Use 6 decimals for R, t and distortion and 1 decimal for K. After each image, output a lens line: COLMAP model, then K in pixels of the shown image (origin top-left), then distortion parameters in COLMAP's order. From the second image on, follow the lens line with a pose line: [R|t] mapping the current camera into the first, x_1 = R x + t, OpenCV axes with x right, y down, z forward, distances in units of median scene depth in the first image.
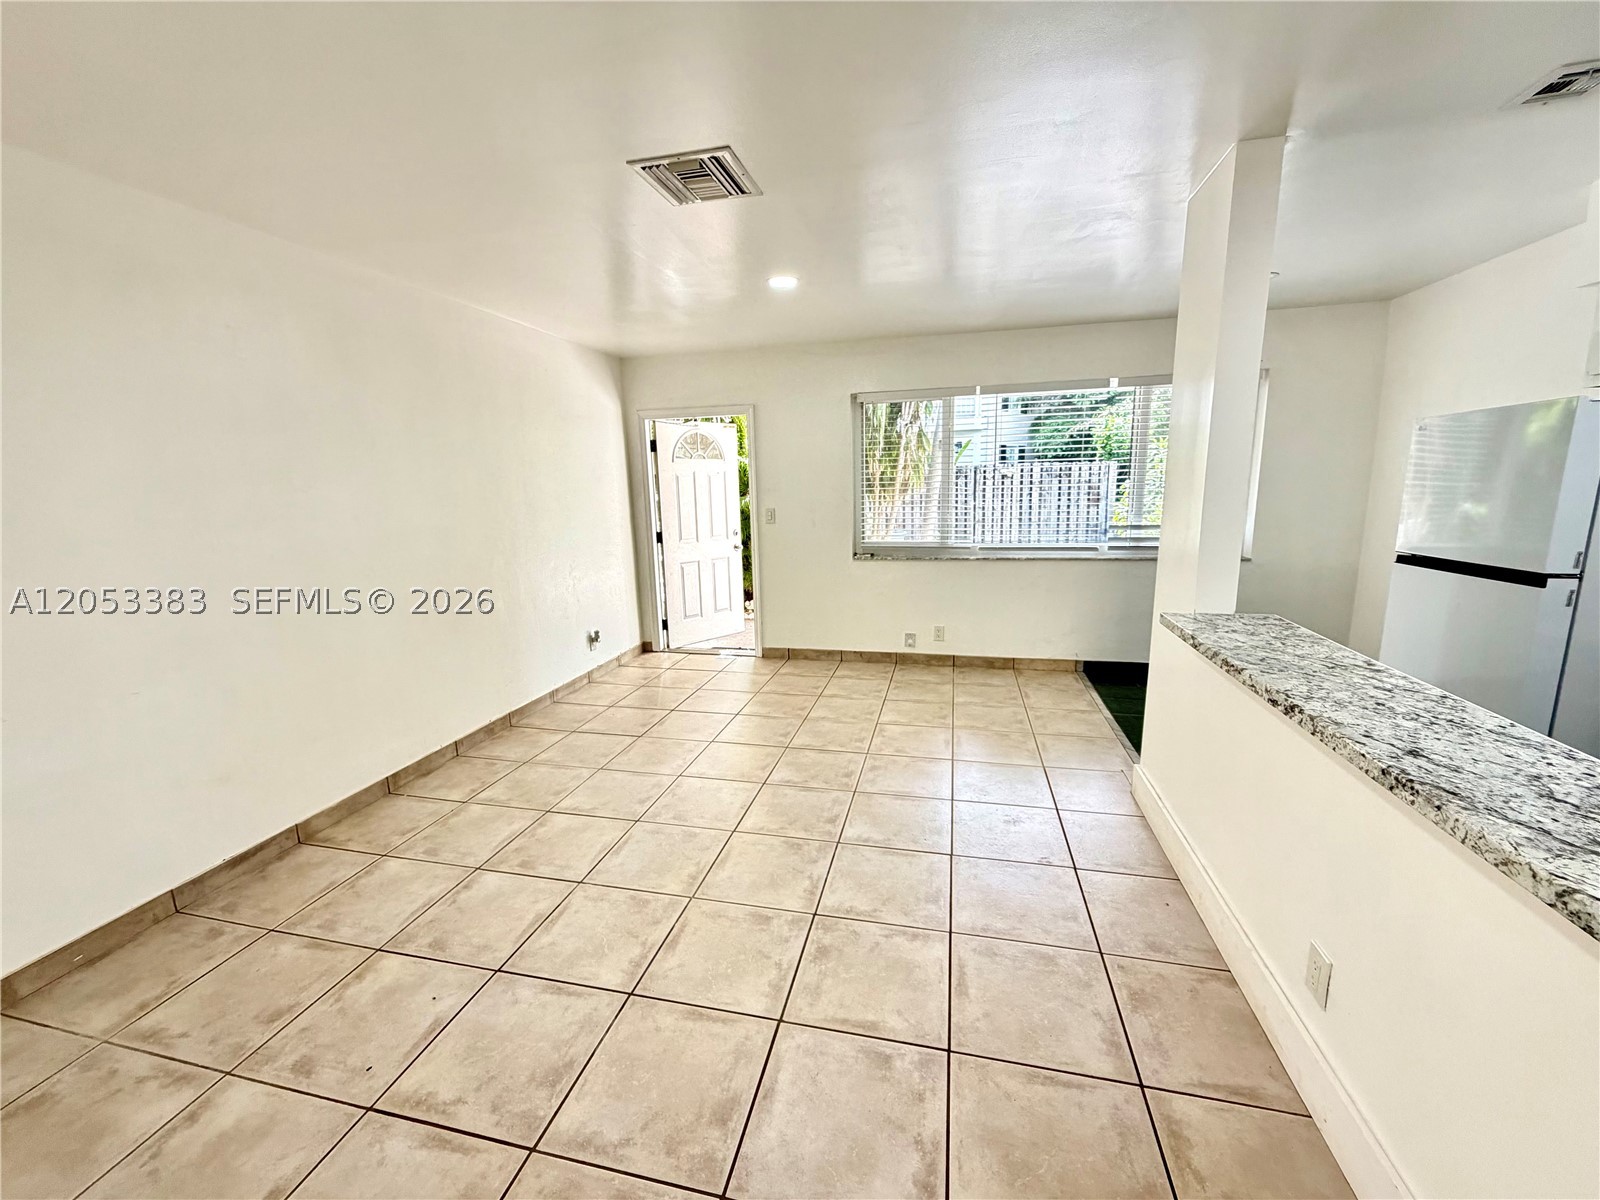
lens RADIAL K [[640.3, 0, 797.4], [0, 640.3, 598.8], [0, 0, 1]] dist [0.000195, 0.000461]
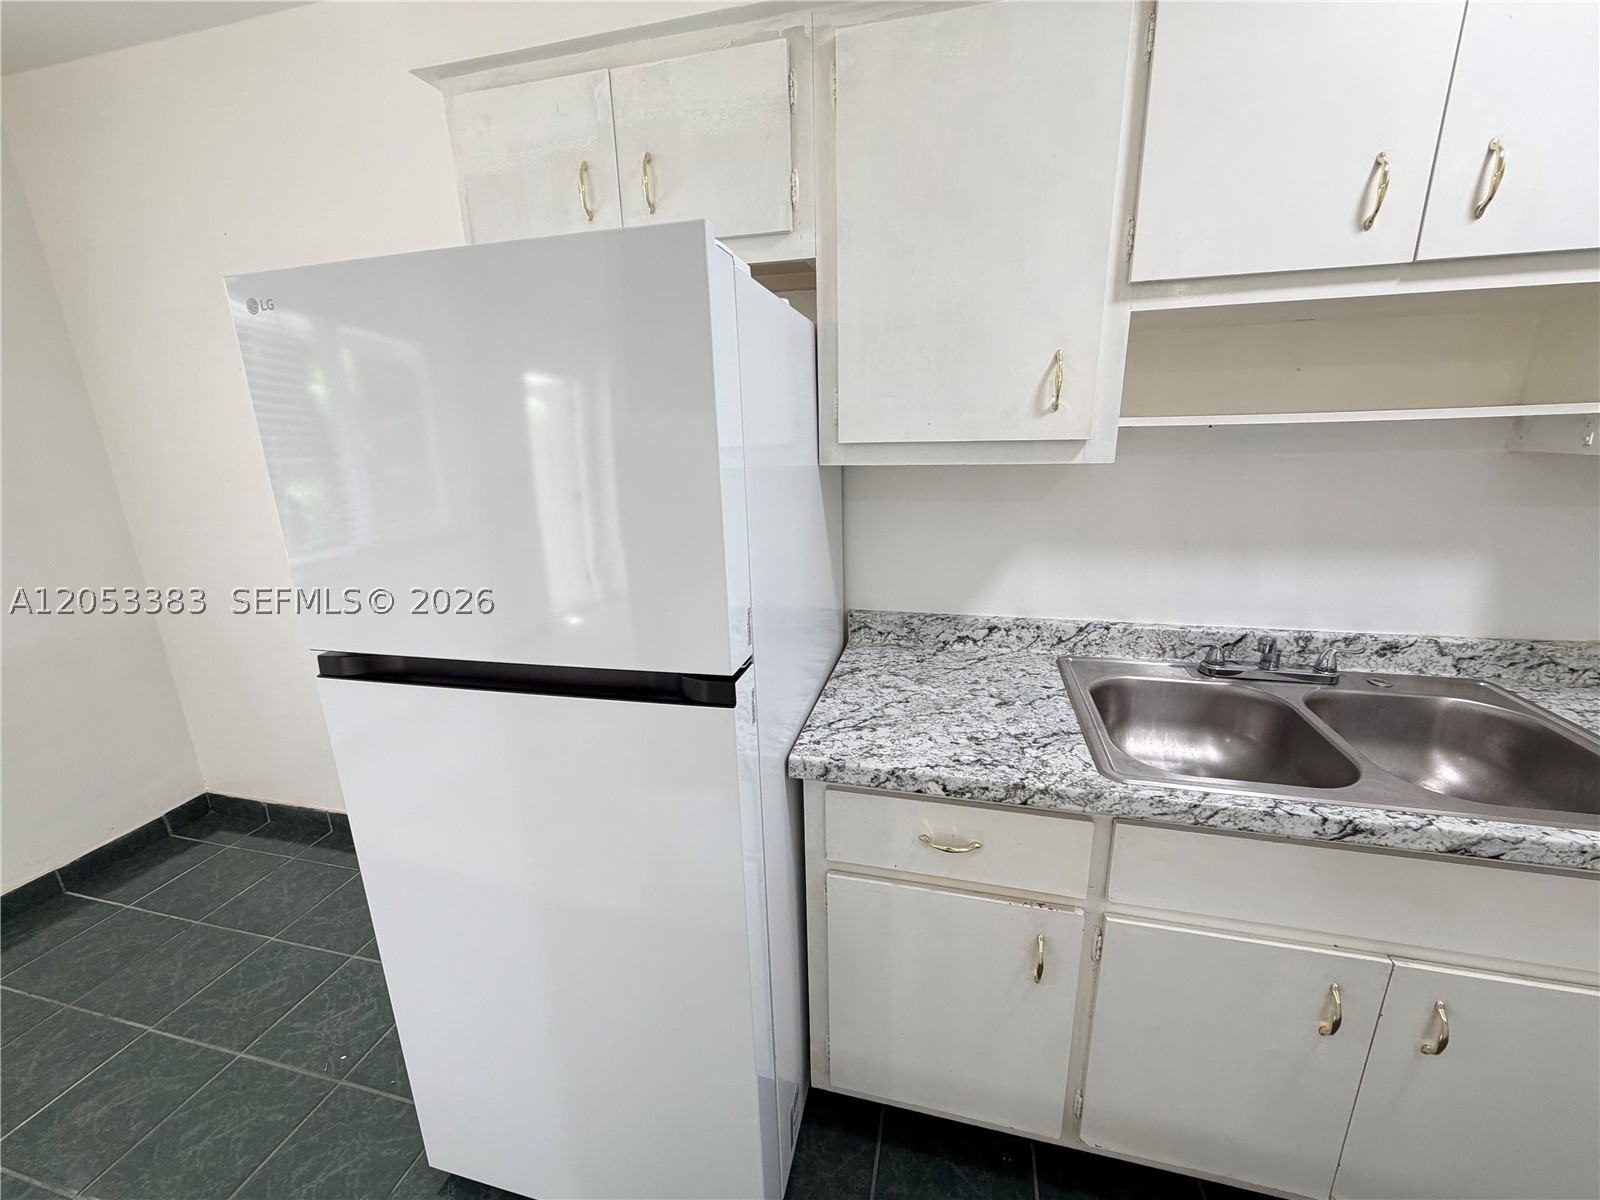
lens RADIAL K [[640.3, 0, 797.4], [0, 640.3, 598.8], [0, 0, 1]] dist [0.000195, 0.000461]
pose [[0.010207, -0.238370, 0.971121, 0.378864], [0.205255, 0.950991, 0.231272, -0.085558], [-0.978655, 0.196967, 0.058633, 0.452883]]
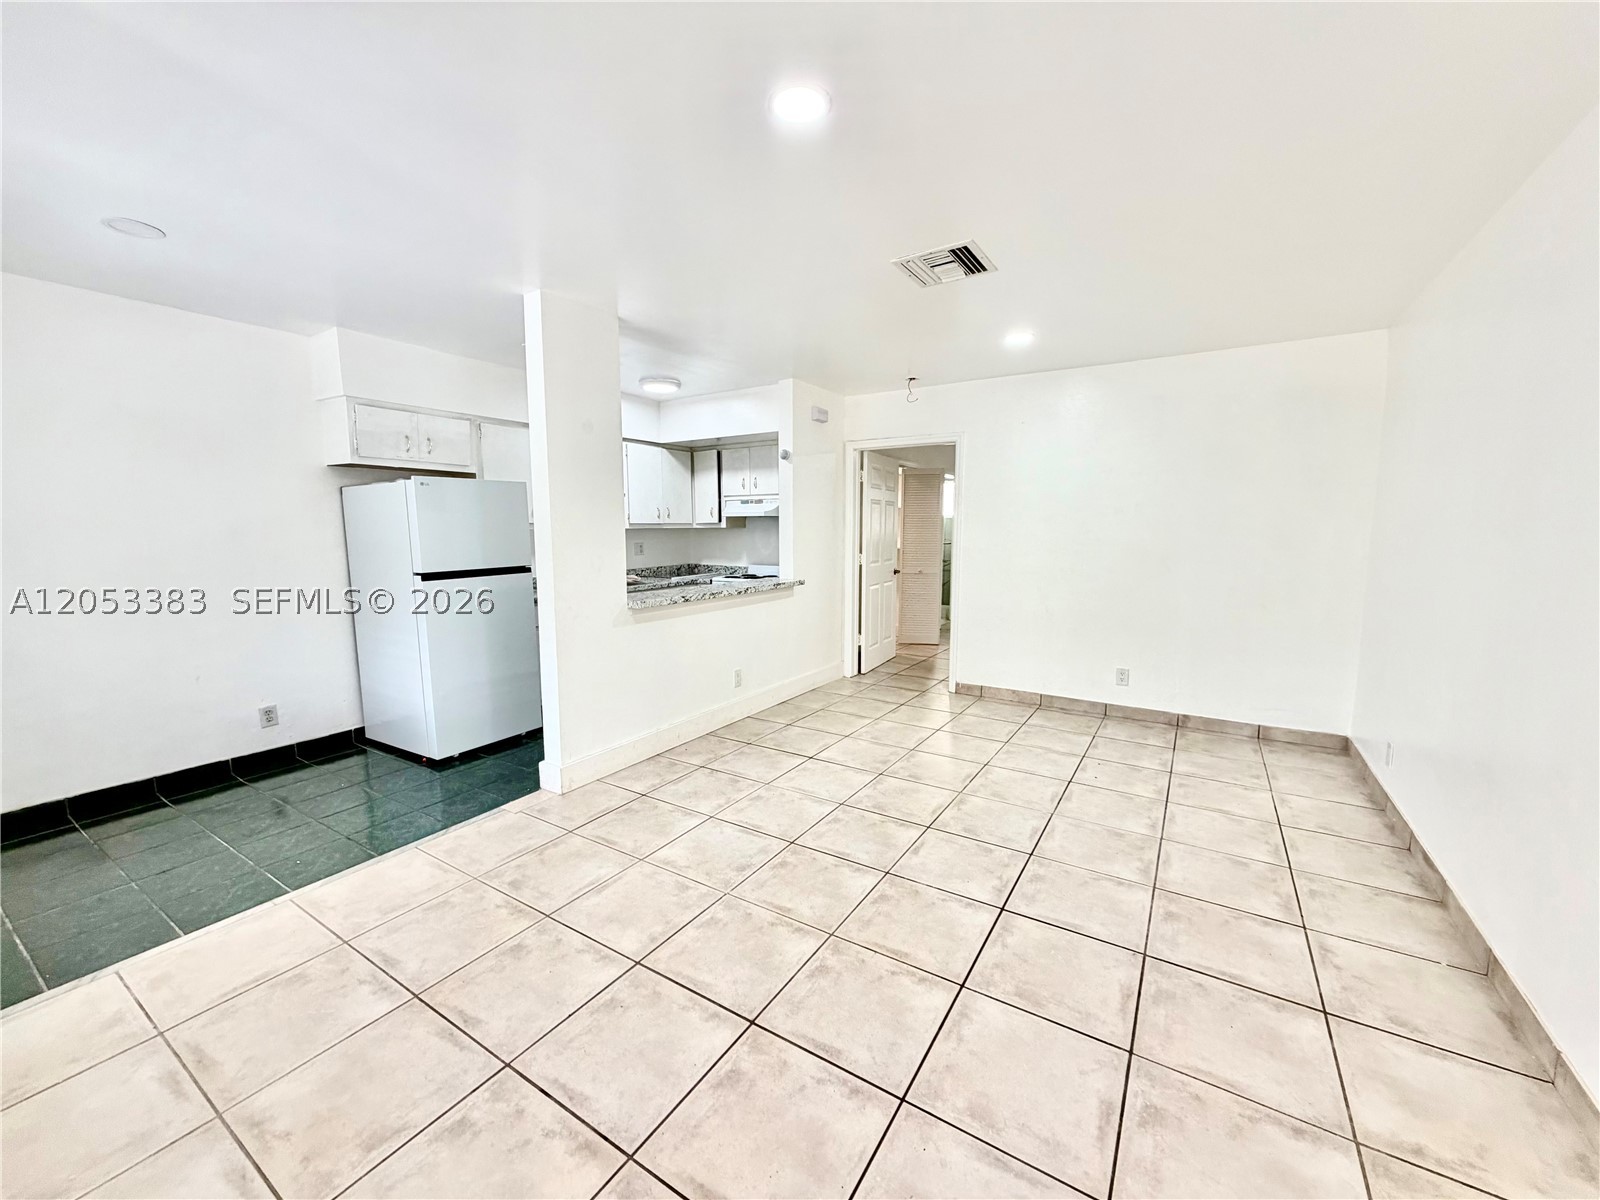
lens RADIAL K [[637.7, 0, 796.6], [0, 637.7, 598.7], [0, 0, 1]] dist [0.000065, 0.000158]
pose [[-0.946300, -0.009516, 0.323149, -0.155145], [0.083930, 0.958063, 0.273990, -0.210346], [-0.312205, 0.286398, -0.905817, 1.291244]]
